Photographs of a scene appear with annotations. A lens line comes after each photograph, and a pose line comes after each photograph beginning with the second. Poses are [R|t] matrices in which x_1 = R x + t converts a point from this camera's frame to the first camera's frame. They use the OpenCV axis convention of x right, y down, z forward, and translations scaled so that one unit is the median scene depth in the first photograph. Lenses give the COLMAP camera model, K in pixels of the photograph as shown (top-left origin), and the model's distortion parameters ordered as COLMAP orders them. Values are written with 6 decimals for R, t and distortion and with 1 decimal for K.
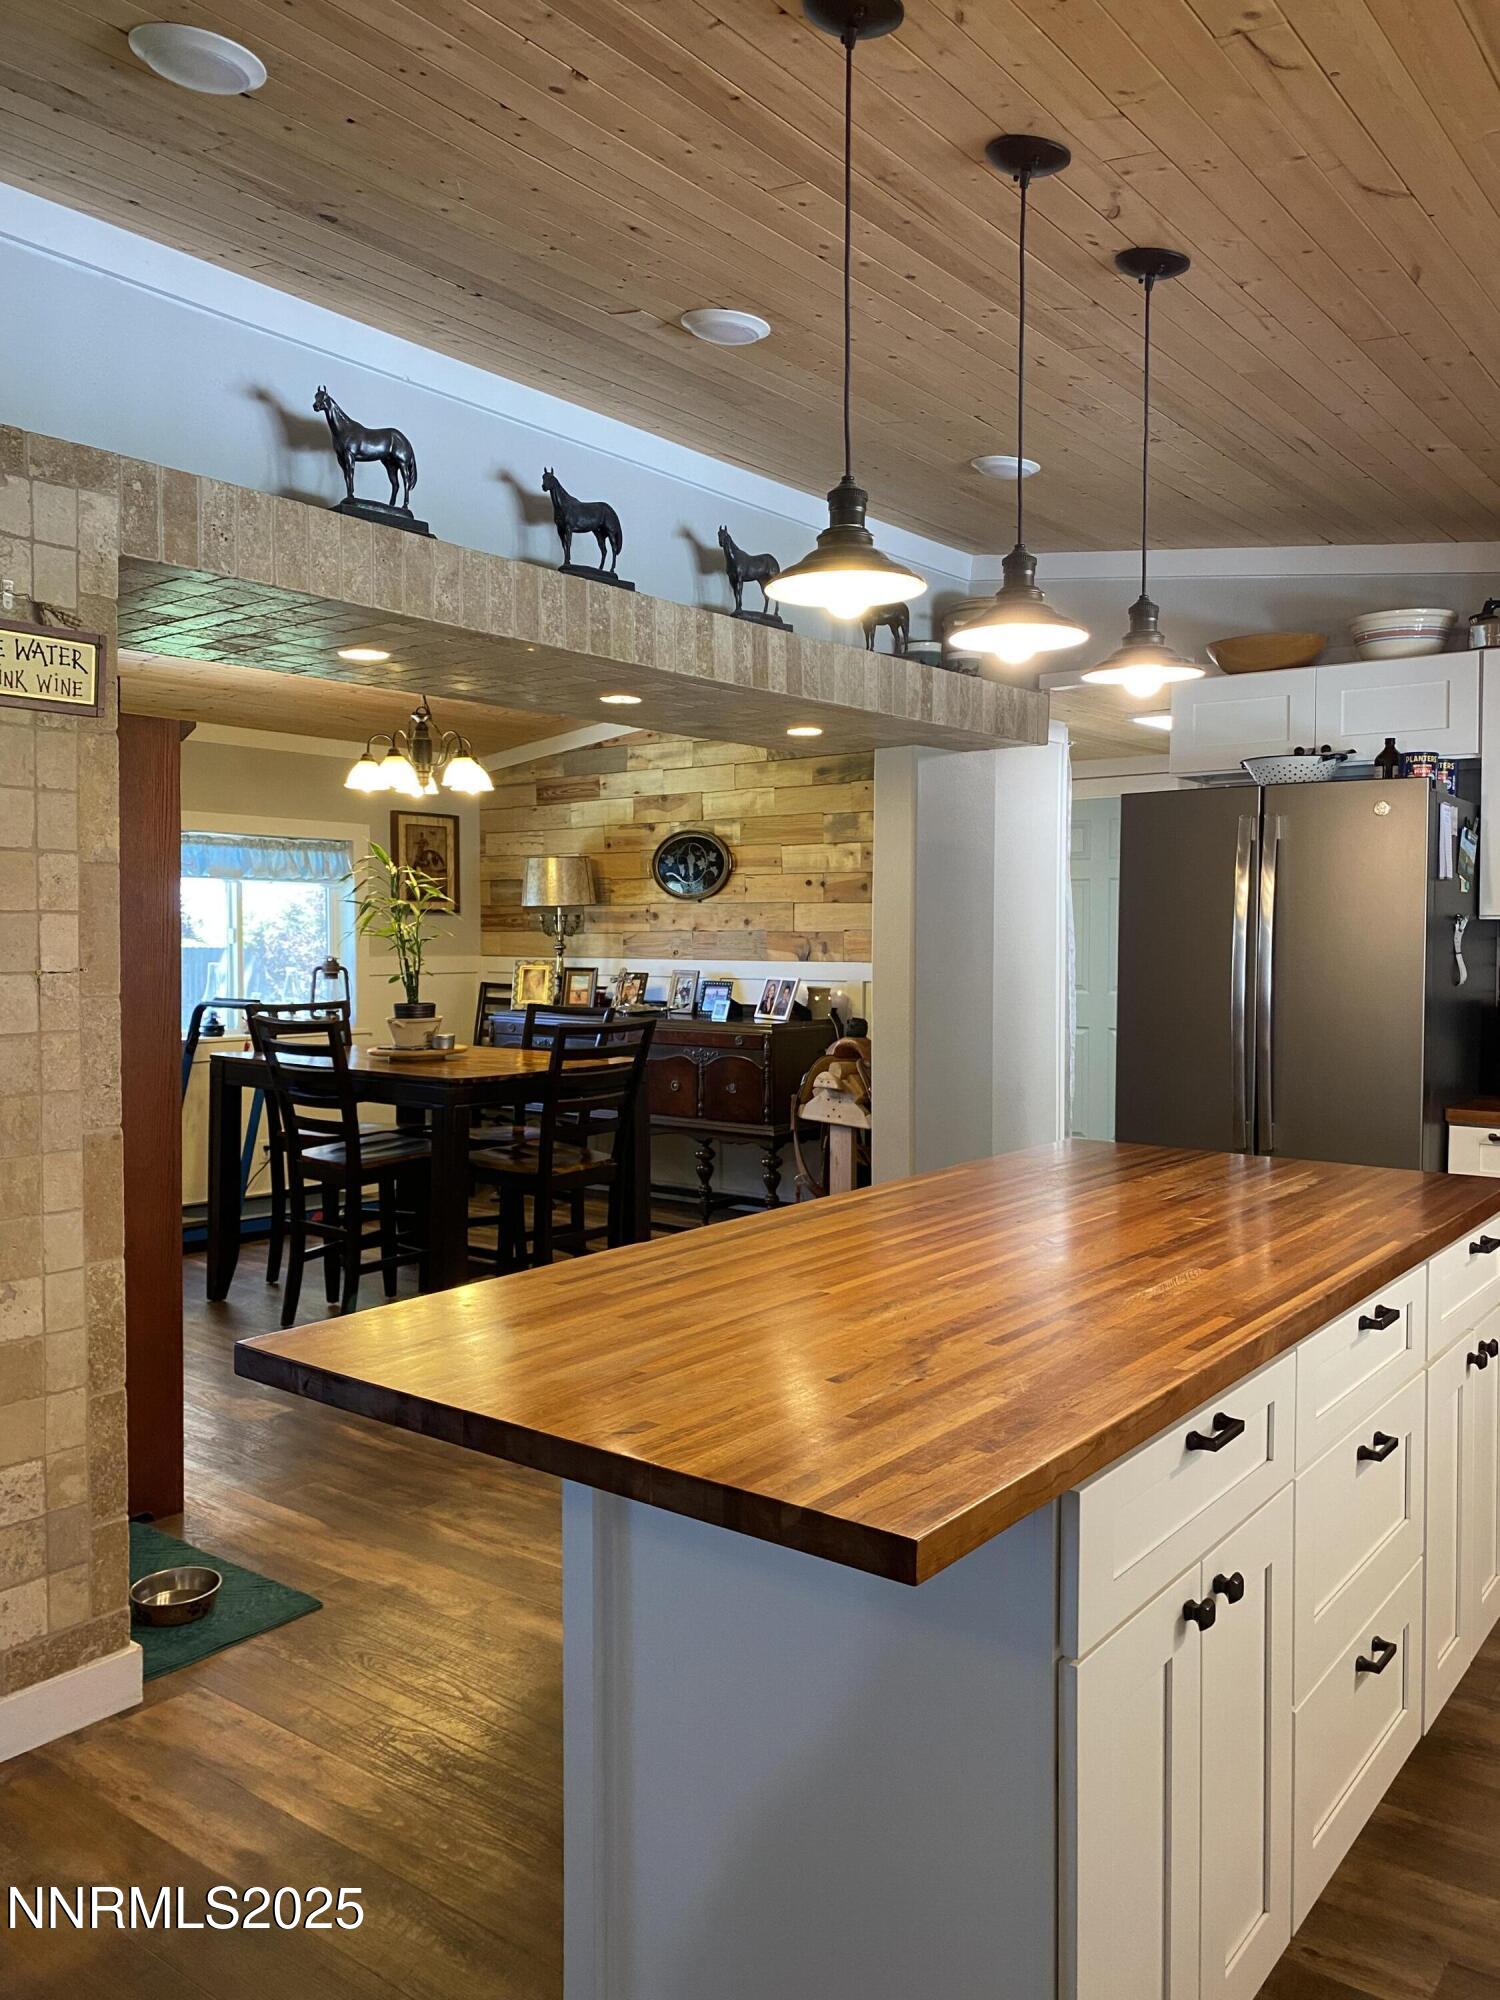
lens RADIAL K [[1523.5, 0, 757.6], [0, 1523.5, 947.2], [0, 0, 1]] dist [0.000061, -0.010705]
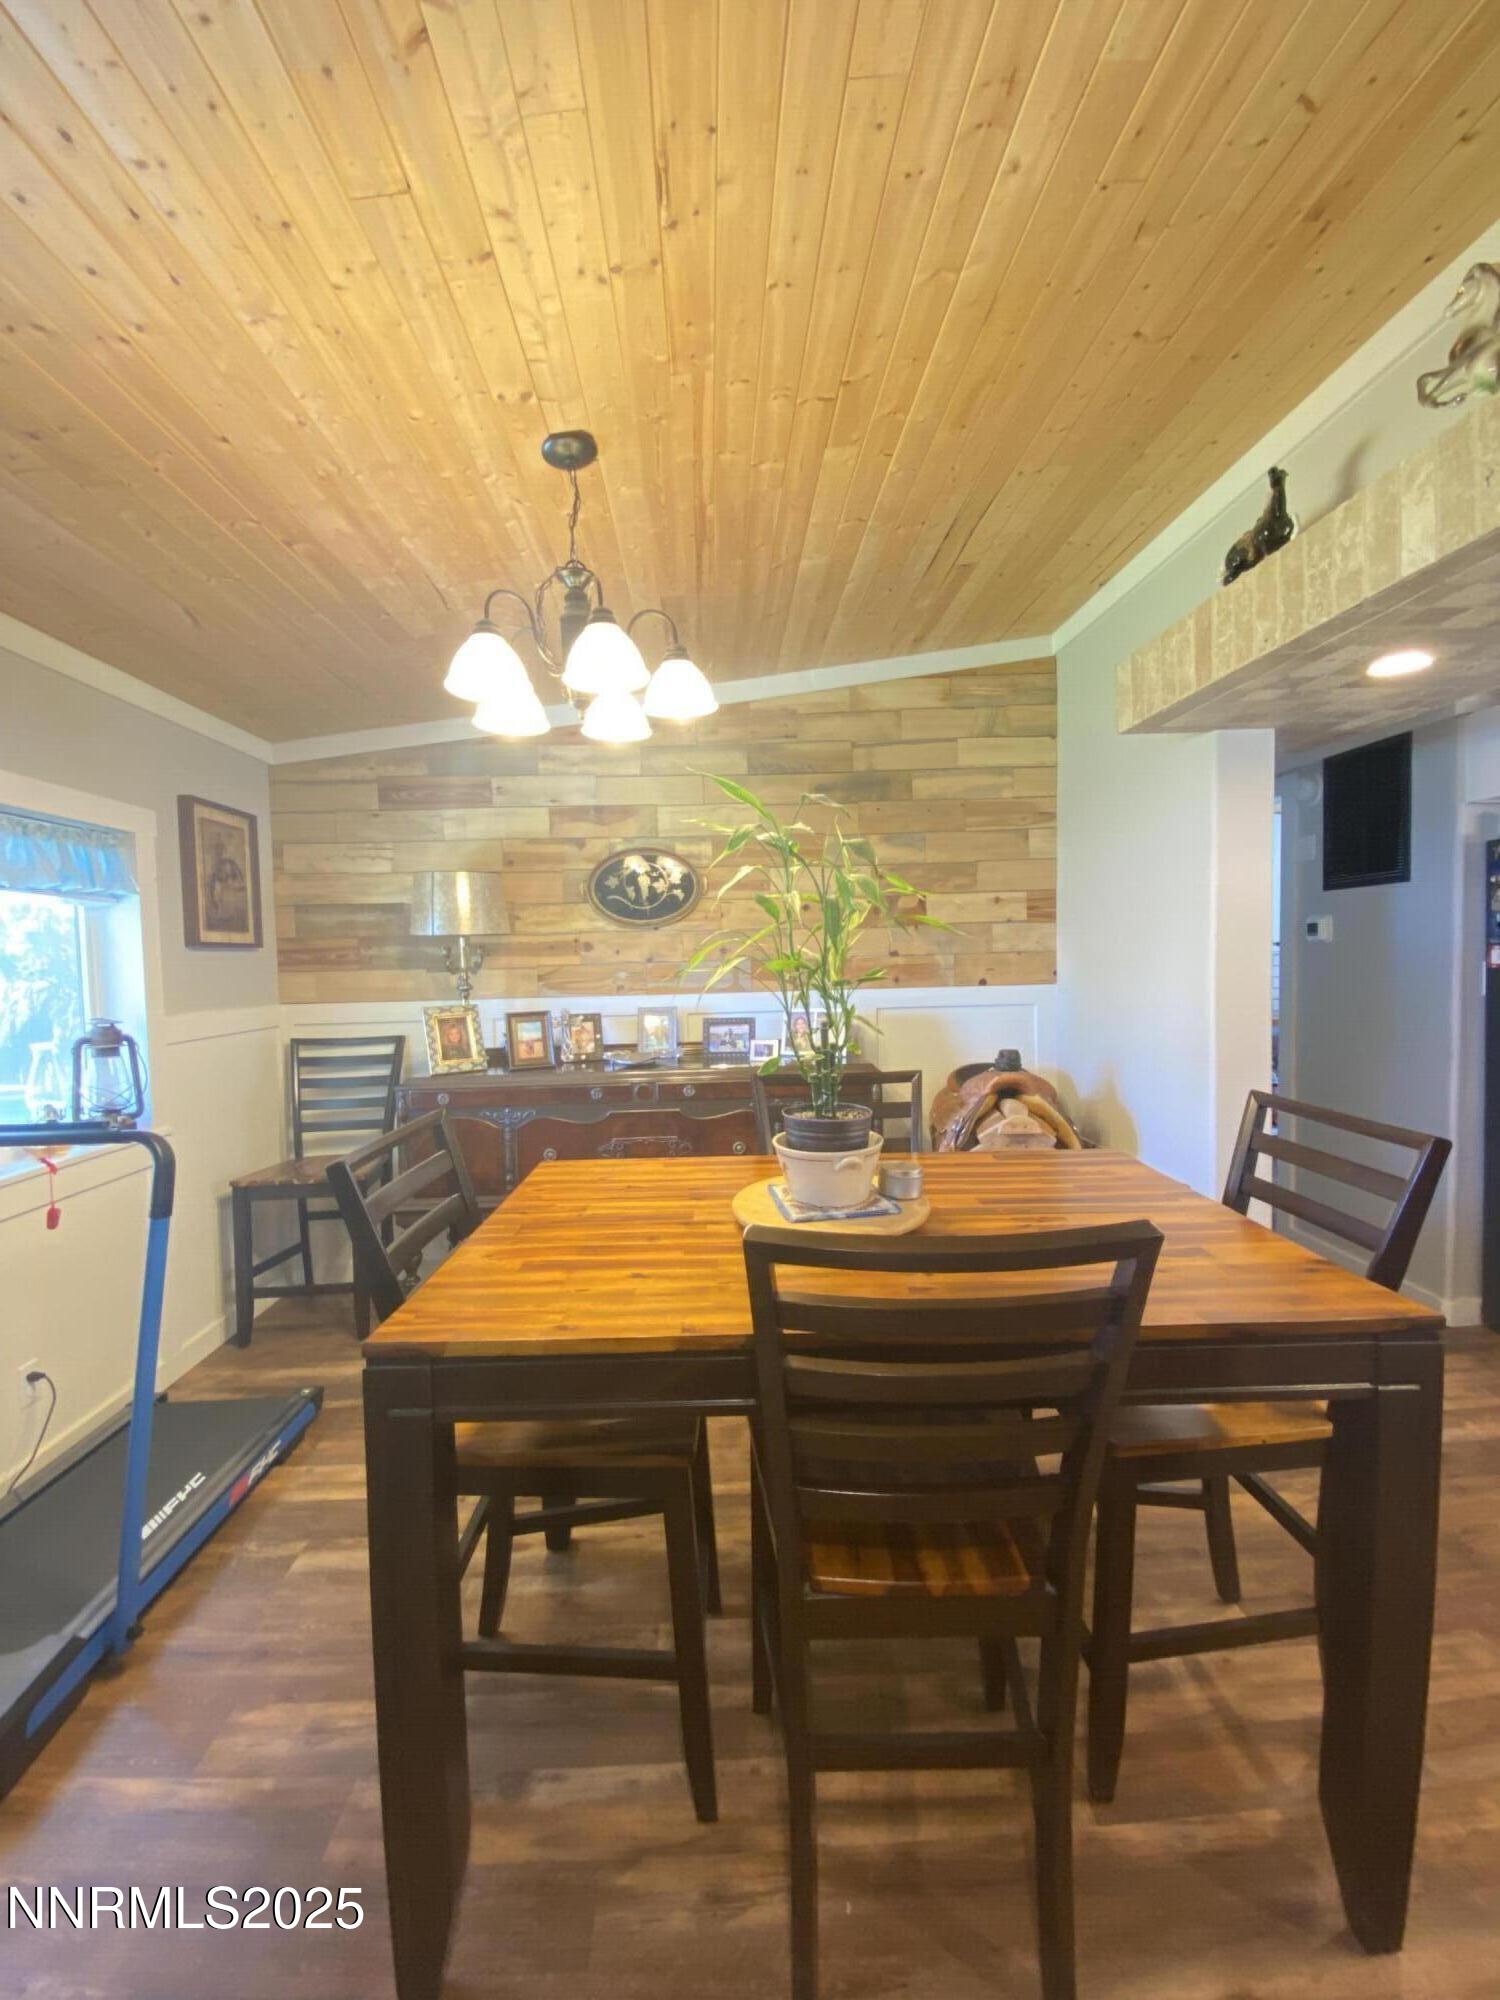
lens RADIAL K [[810.1, 0, 756.7], [0, 810.1, 990.8], [0, 0, 1]] dist [-0.000880, -0.009712]
pose [[0.749458, -0.048696, 0.660258, -0.816311], [0.031030, 0.998779, 0.038440, -0.027709], [-0.661324, -0.008321, 0.750054, 1.616382]]
